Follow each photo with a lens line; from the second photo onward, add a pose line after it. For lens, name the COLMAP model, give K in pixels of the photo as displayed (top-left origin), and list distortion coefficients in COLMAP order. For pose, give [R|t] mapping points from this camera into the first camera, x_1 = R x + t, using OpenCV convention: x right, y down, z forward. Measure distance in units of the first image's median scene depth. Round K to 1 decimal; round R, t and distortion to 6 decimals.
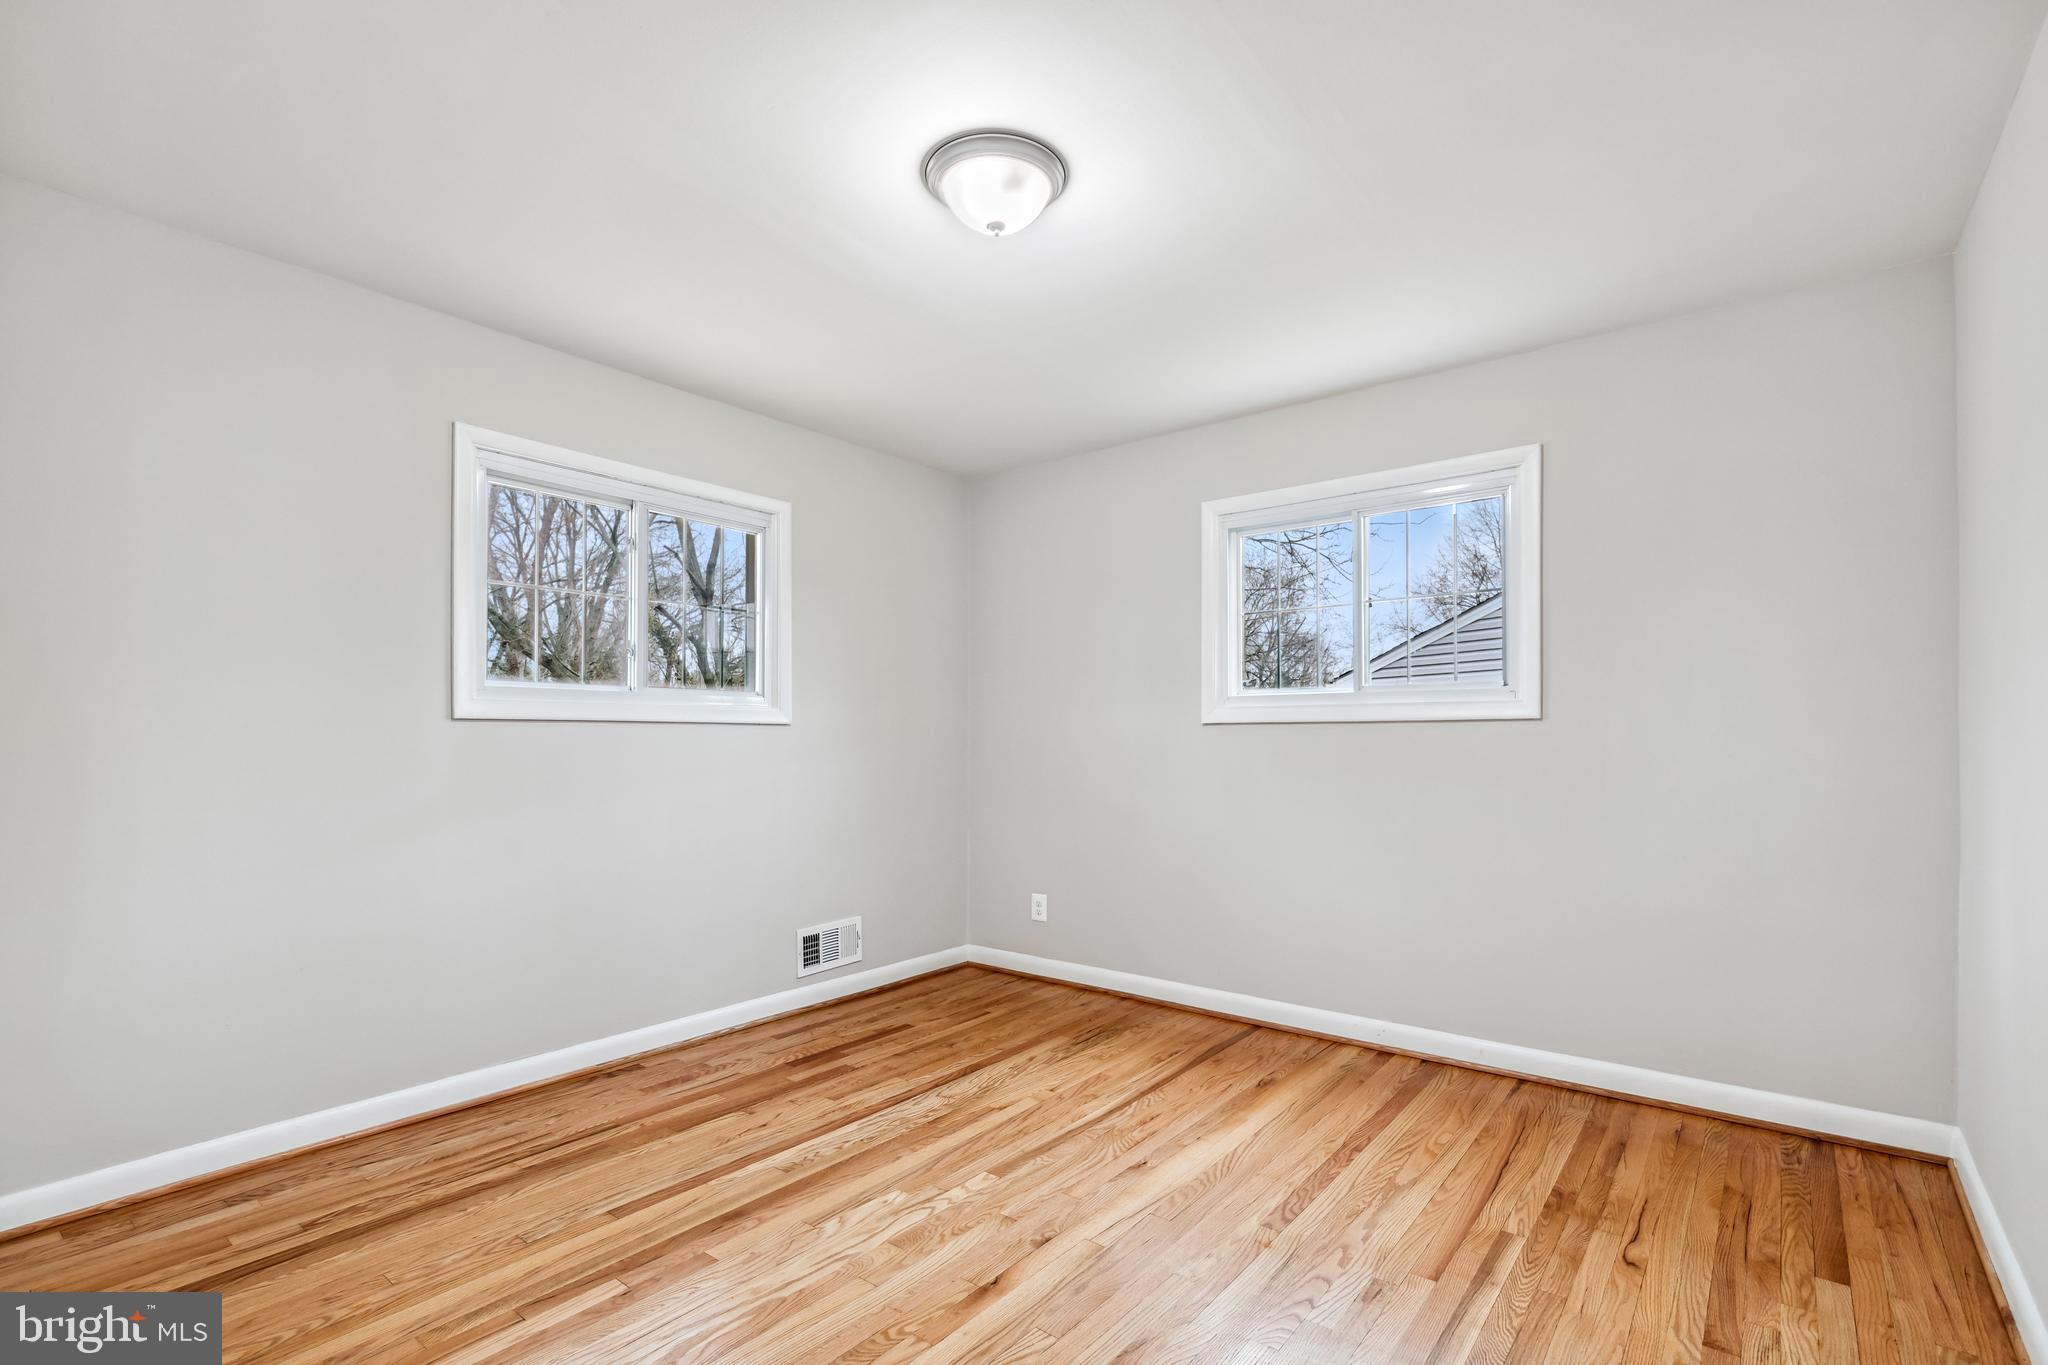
lens RADIAL K [[941.7, 0, 1026.3], [0, 941.7, 742.0], [0, 0, 1]] dist [-0.000232, 0.000051]
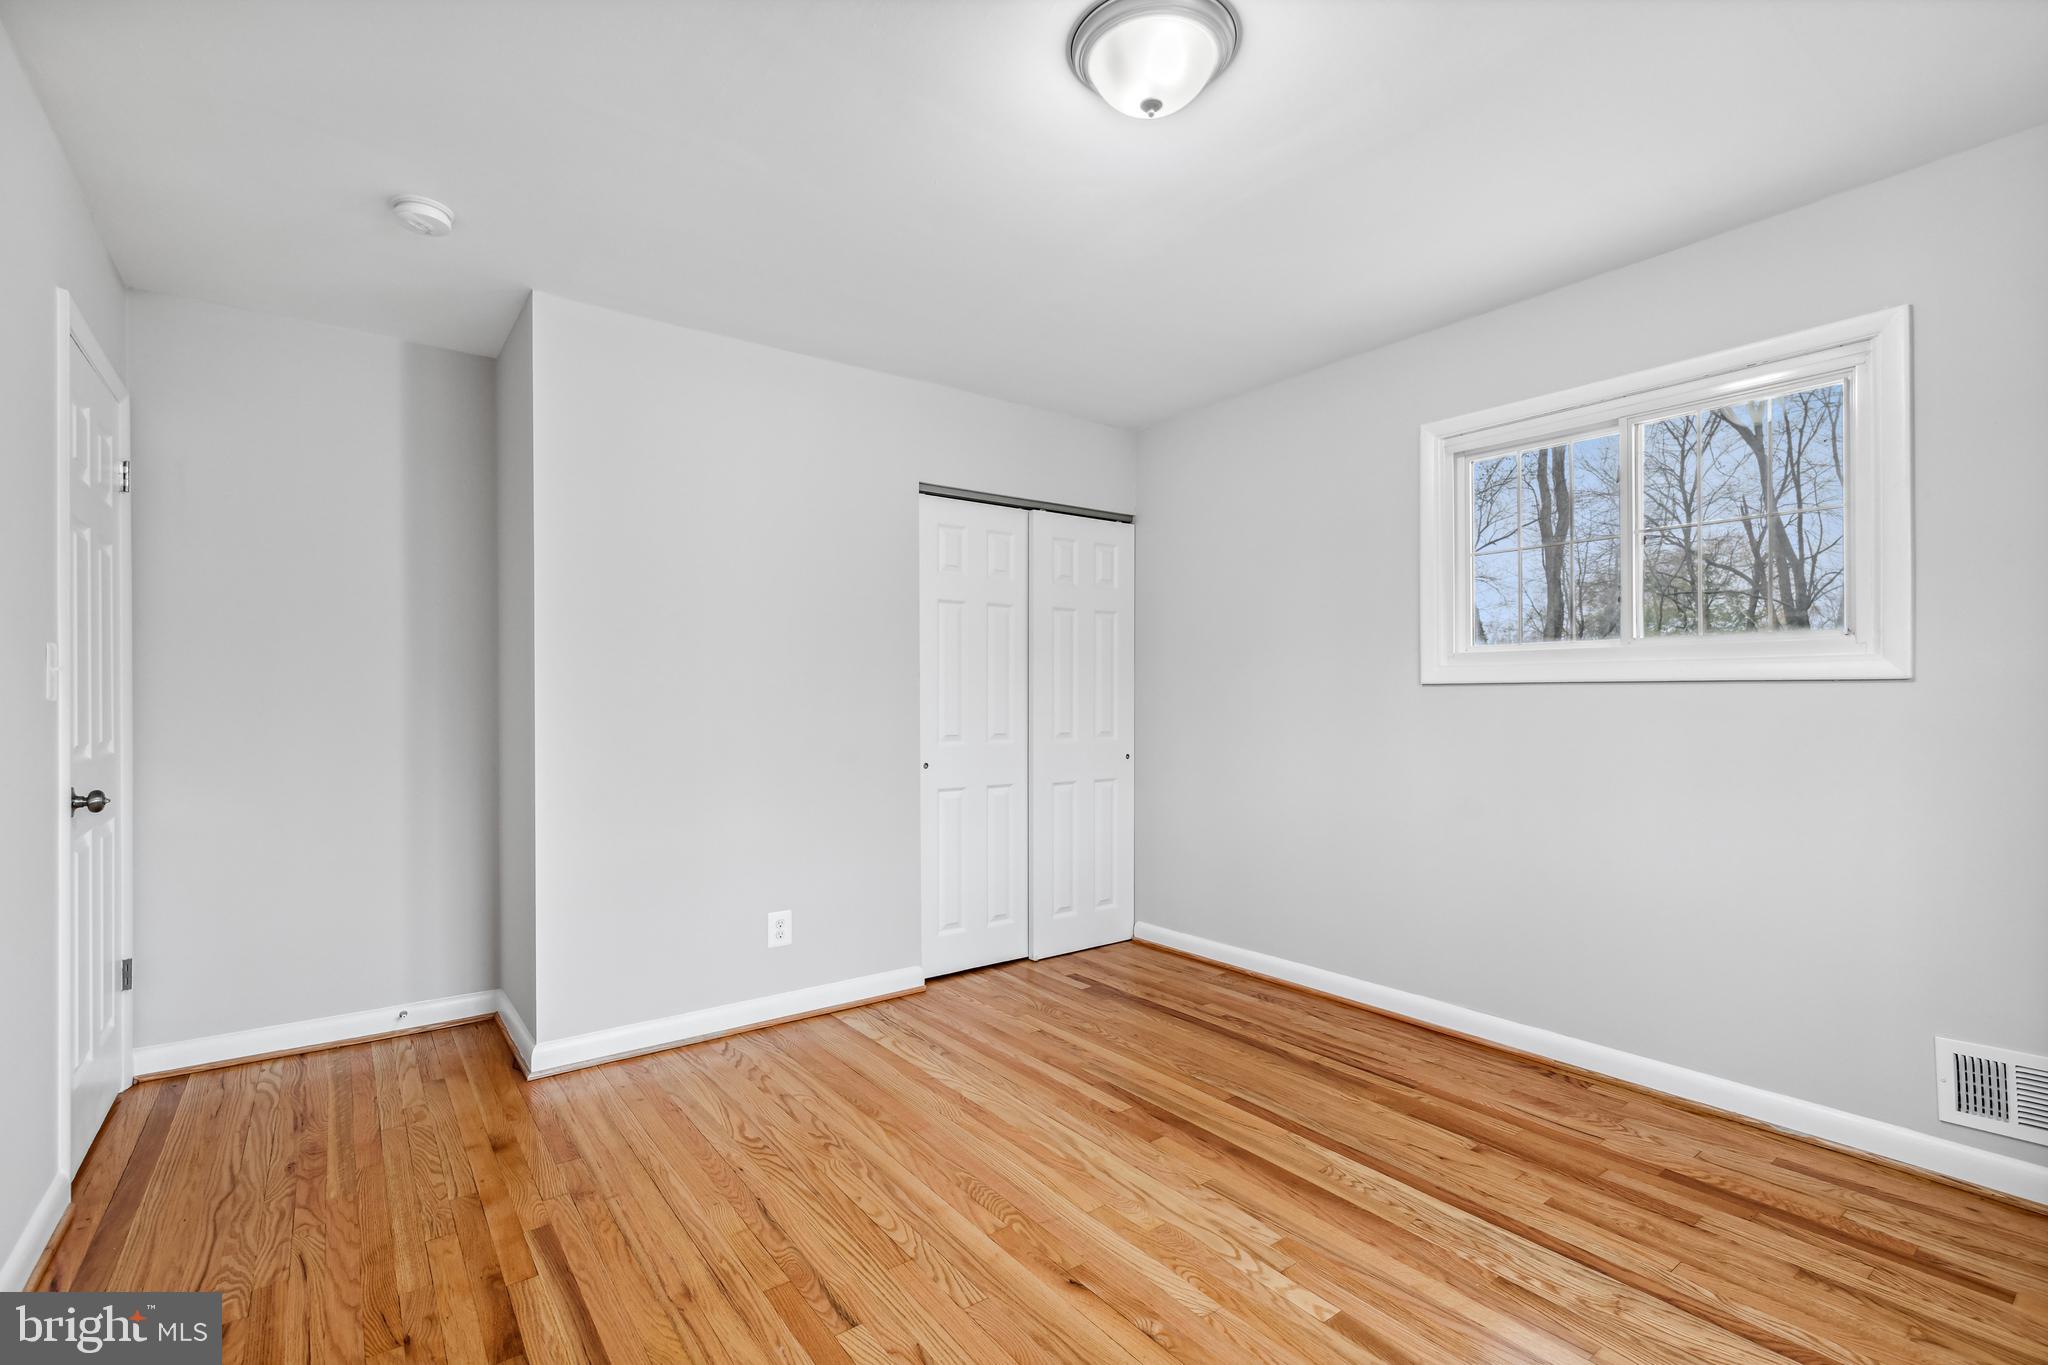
lens RADIAL K [[931.8, 0, 1026.5], [0, 931.8, 699.8], [0, 0, 1]] dist [-0.001387, 0.000013]
pose [[-0.249349, 0.004327, -0.968404, 0.666792], [-0.005913, 0.999965, 0.005990, -0.007486], [0.968396, 0.007220, -0.249315, 0.904808]]
